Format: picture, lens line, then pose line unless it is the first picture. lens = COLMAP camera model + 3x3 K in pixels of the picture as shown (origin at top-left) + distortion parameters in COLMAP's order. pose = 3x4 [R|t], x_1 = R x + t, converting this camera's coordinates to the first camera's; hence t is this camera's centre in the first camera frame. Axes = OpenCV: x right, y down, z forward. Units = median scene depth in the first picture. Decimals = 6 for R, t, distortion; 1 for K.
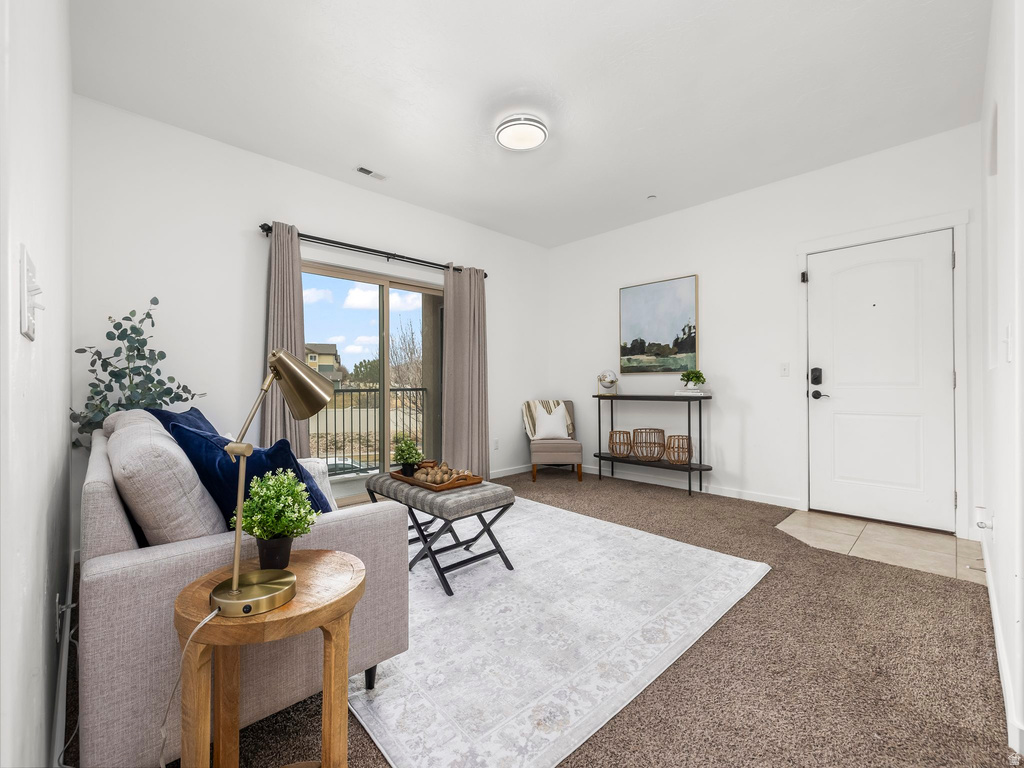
lens RADIAL K [[431.0, 0, 511.1], [0, 431.0, 382.5], [0, 0, 1]] dist [-0.002393, -0.000298]
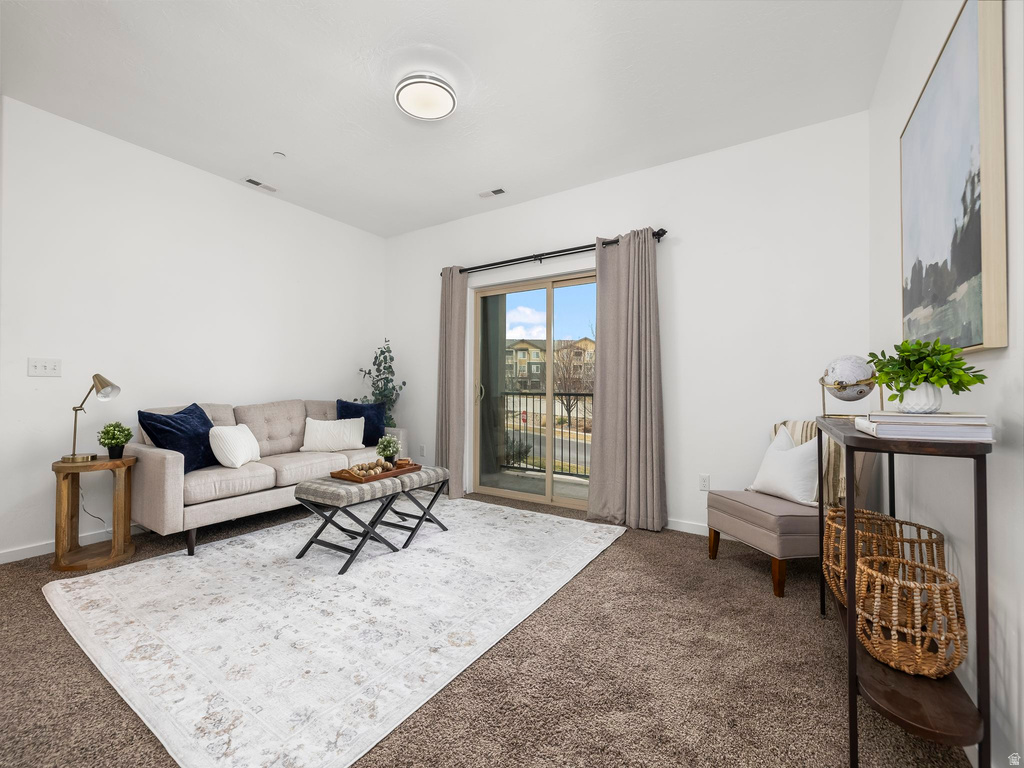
lens RADIAL K [[431.5, 0, 506.2], [0, 431.5, 385.1], [0, 0, 1]] dist [-0.000223, -0.000266]
pose [[0.230217, -0.005594, -0.973123, 0.853788], [-0.003333, 0.999973, -0.006537, 0.002915], [0.973134, 0.004748, 0.230192, 0.919123]]
